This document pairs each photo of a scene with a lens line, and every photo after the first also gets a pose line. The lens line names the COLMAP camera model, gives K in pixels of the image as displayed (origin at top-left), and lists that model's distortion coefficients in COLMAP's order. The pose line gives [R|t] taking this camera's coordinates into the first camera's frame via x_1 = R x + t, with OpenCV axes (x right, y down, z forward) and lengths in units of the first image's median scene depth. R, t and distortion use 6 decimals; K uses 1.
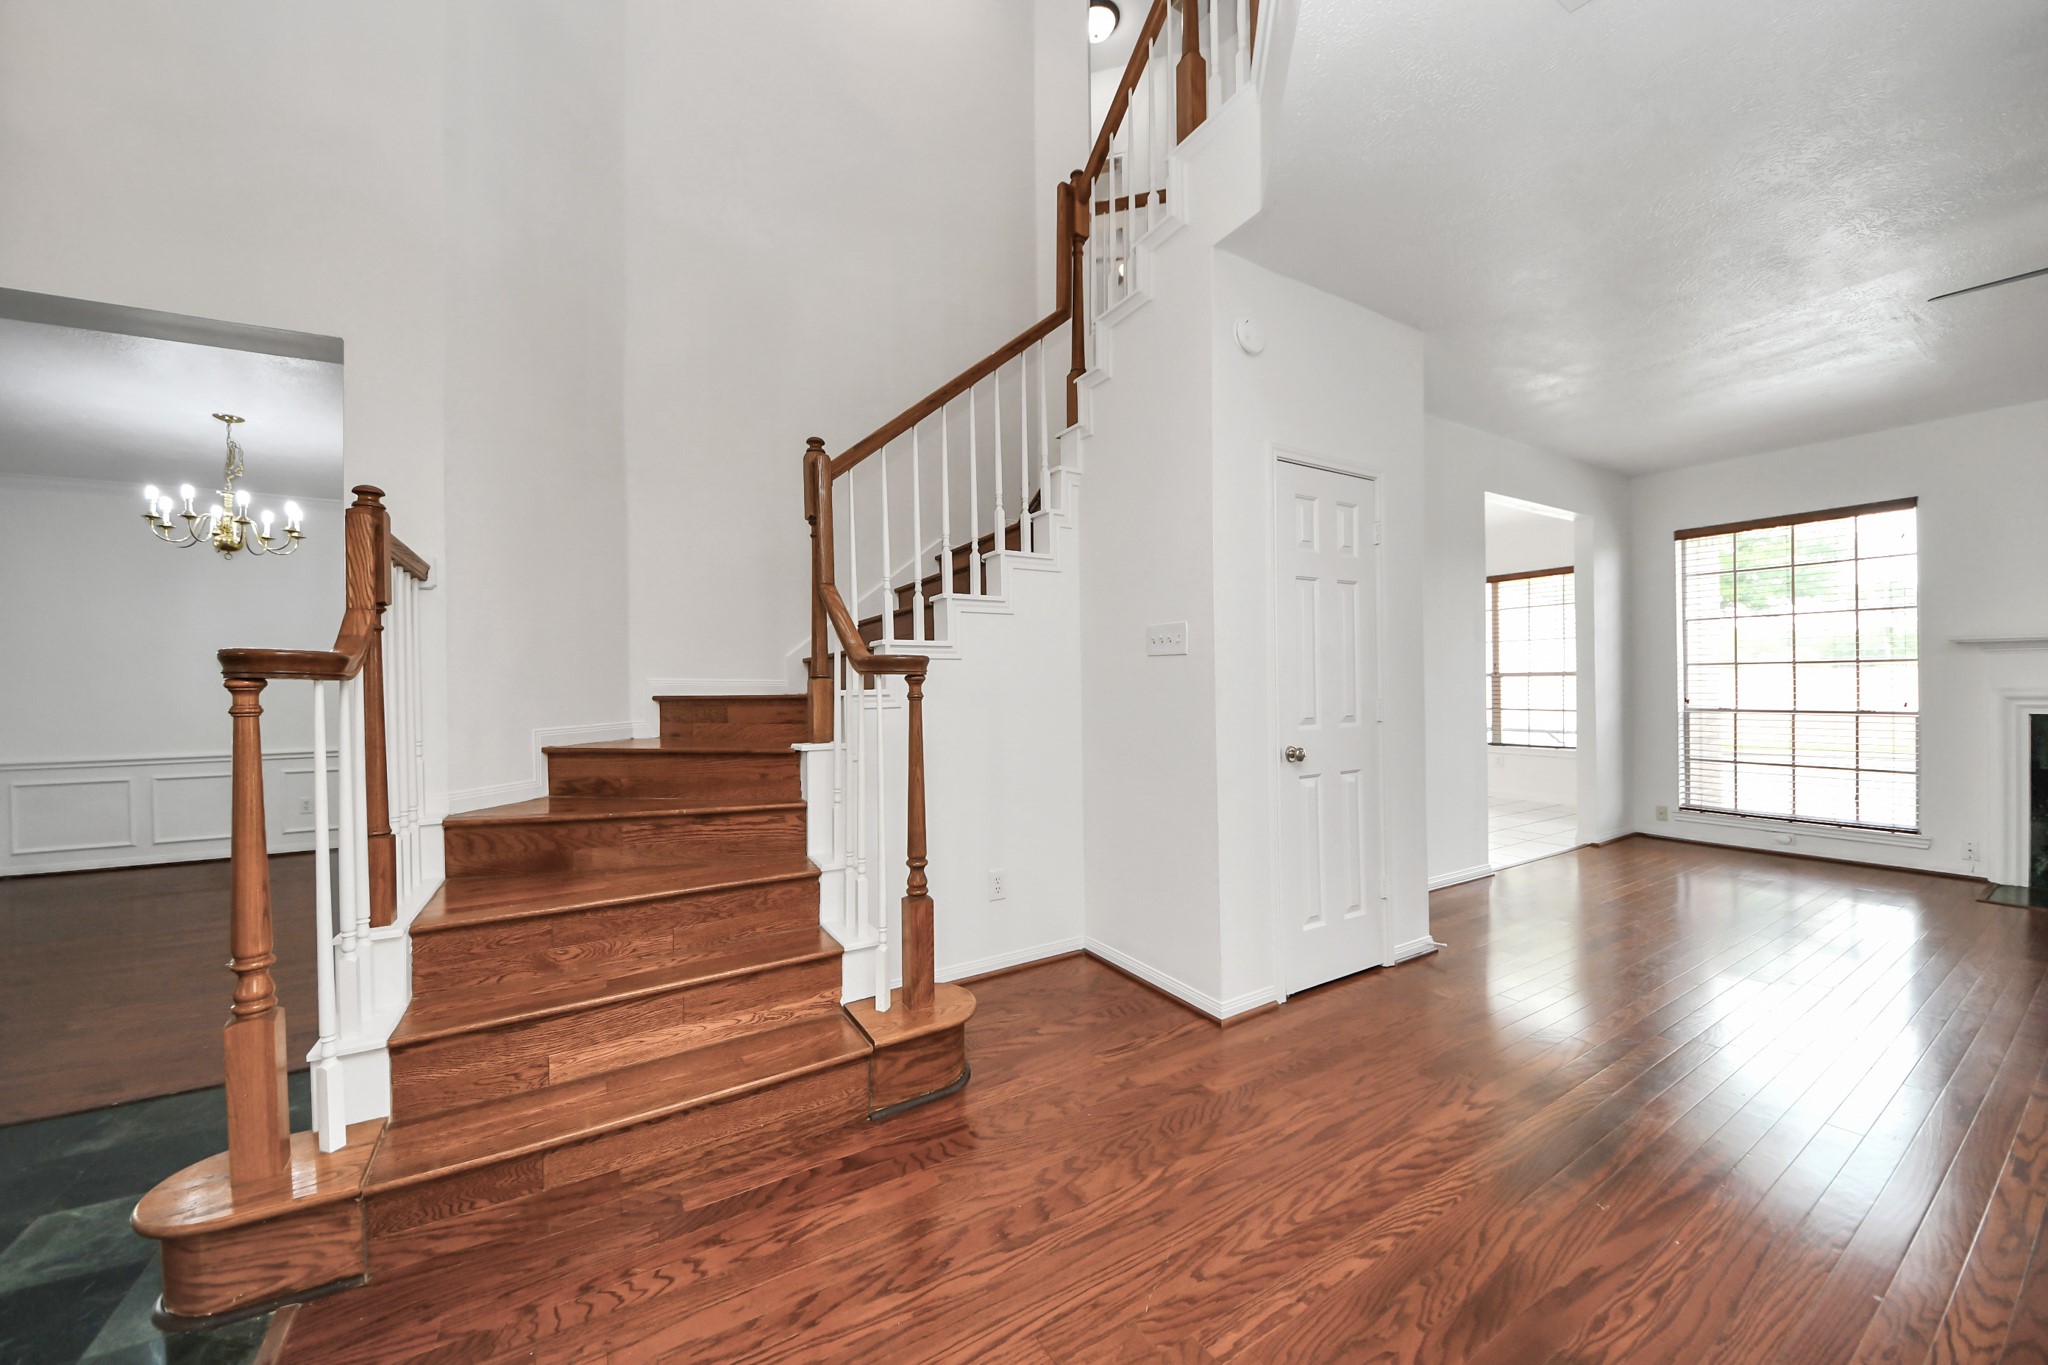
lens RADIAL K [[735.7, 0, 1005.6], [0, 735.7, 682.2], [0, 0, 1]] dist [0.061967, -0.036223]
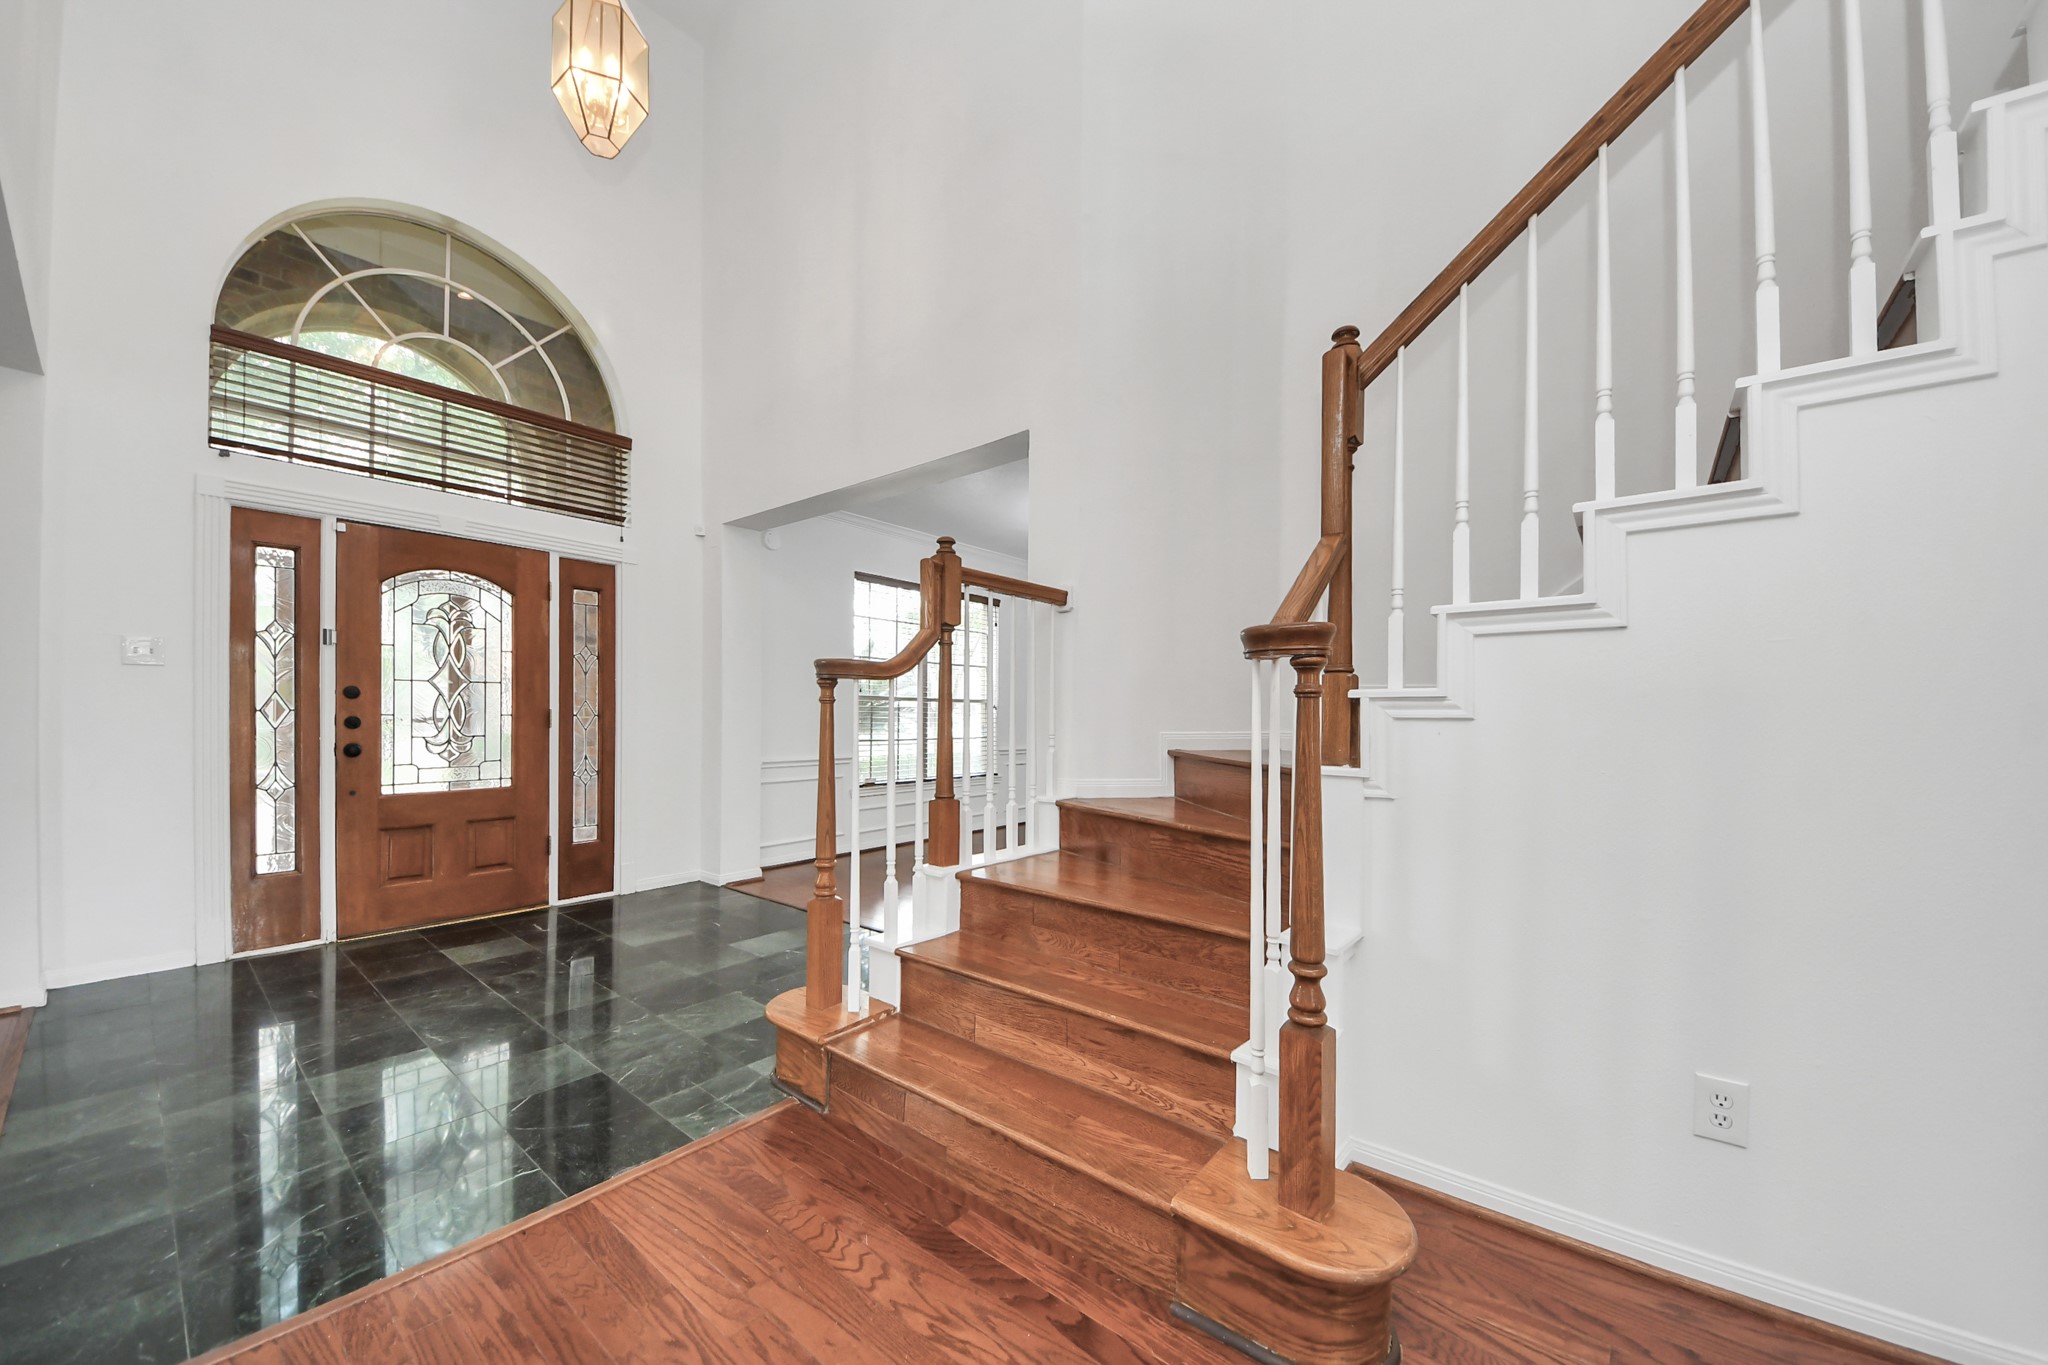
lens RADIAL K [[739.9, 0, 1011.1], [0, 739.9, 707.9], [0, 0, 1]] dist [0.052137, -0.033819]
pose [[0.341818, 0.006357, -0.939745, 0.417496], [-0.005672, 0.999973, 0.004701, 0.034988], [0.939749, 0.003723, 0.341845, 0.635970]]
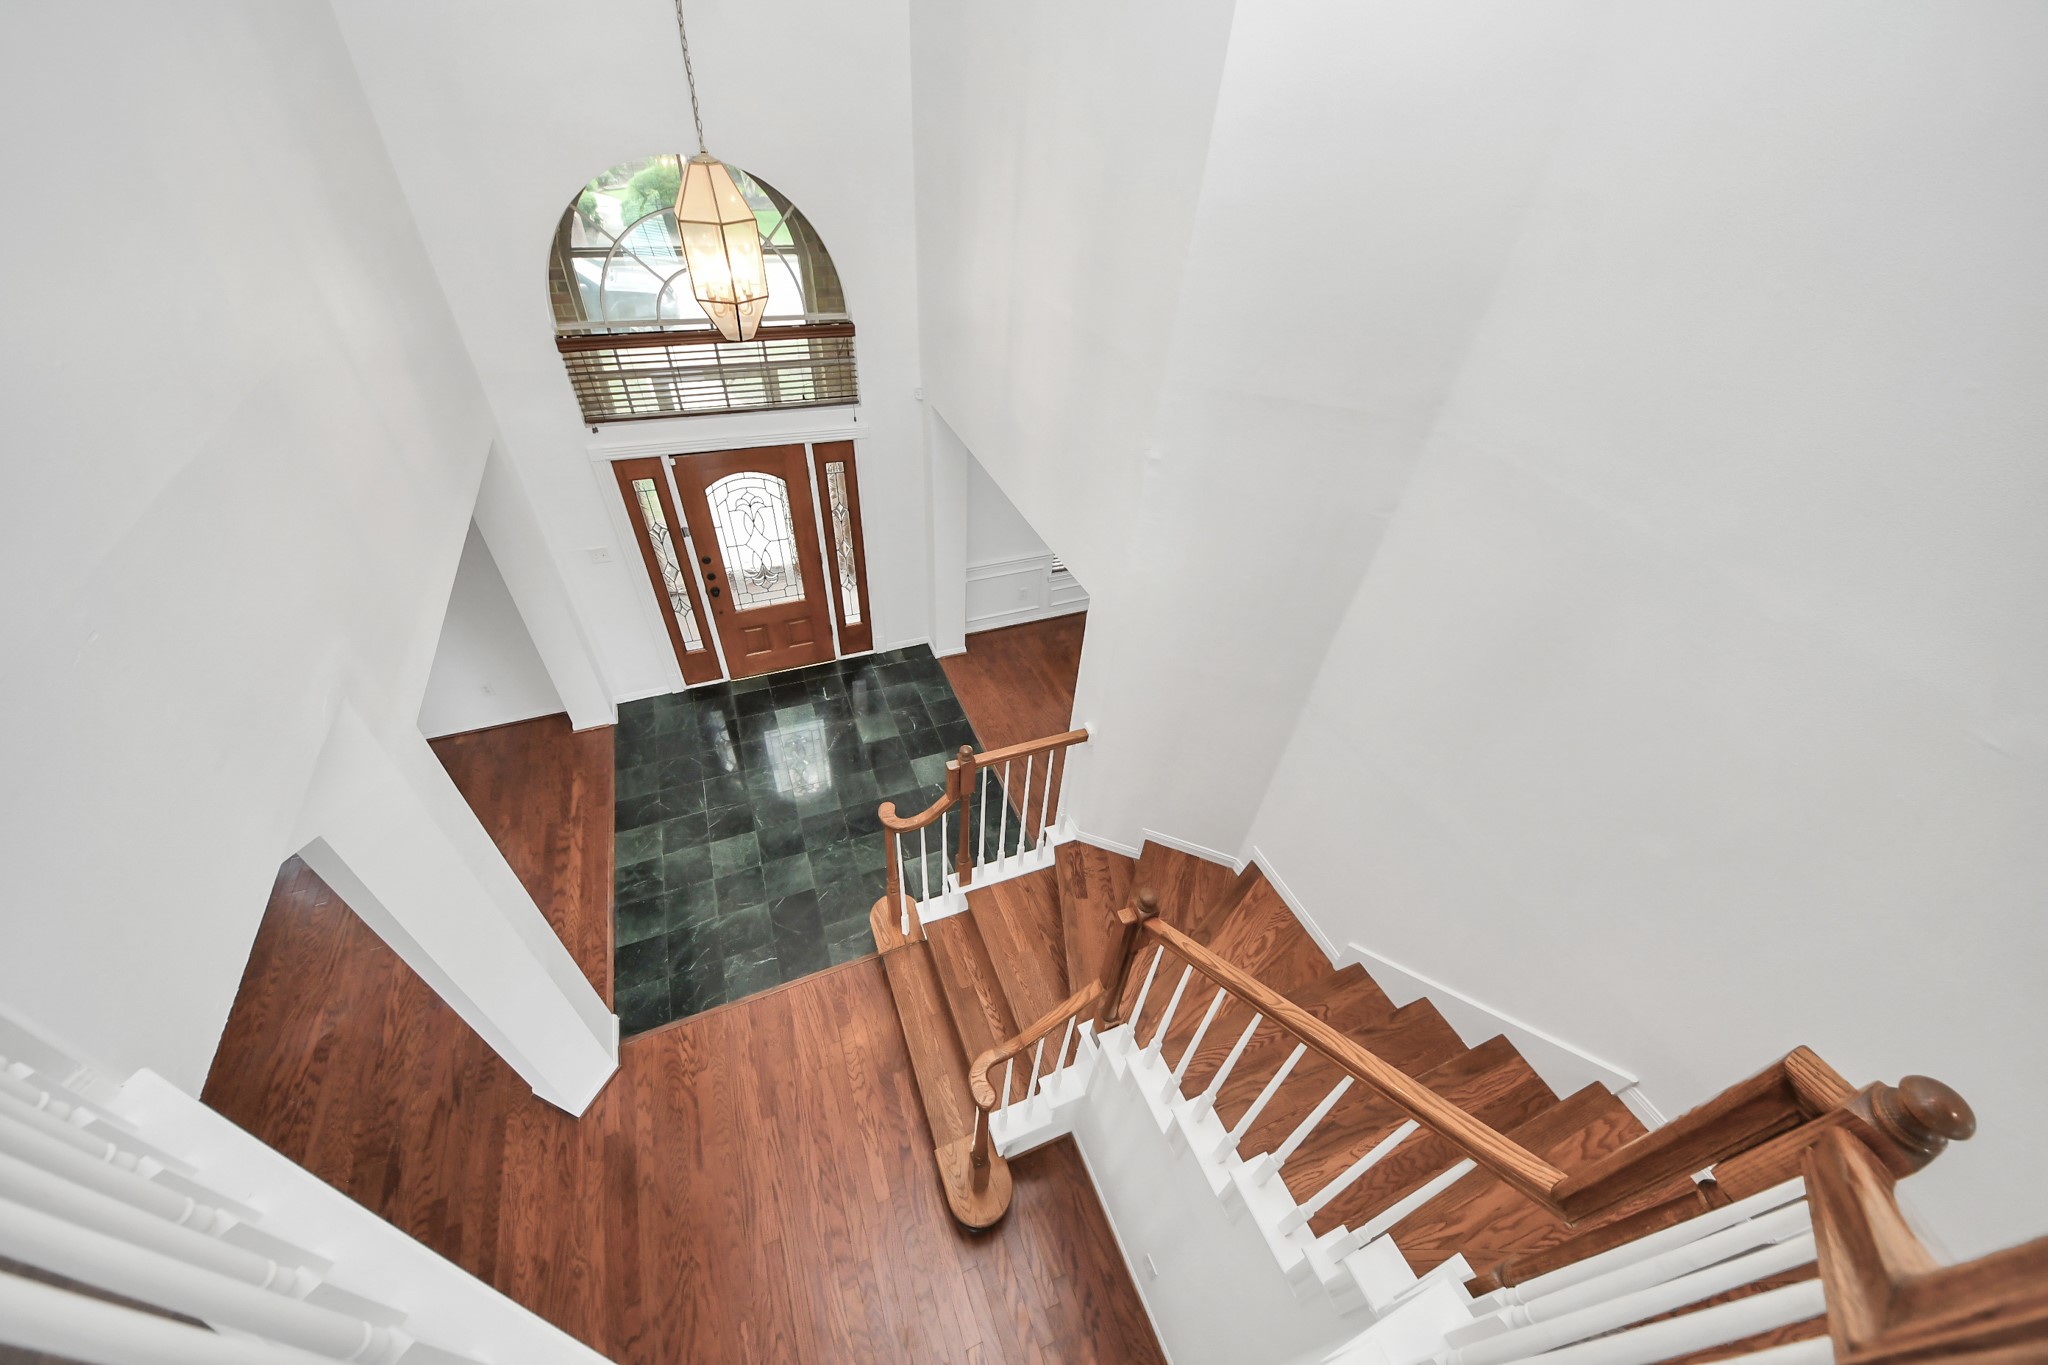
lens RADIAL K [[735.7, 0, 1005.6], [0, 735.7, 682.2], [0, 0, 1]] dist [0.061967, -0.036223]
pose [[-0.149619, 0.661719, -0.734672, 0.383189], [-0.040910, 0.738256, 0.673279, -1.588716], [0.987897, 0.130790, -0.083386, 1.185034]]
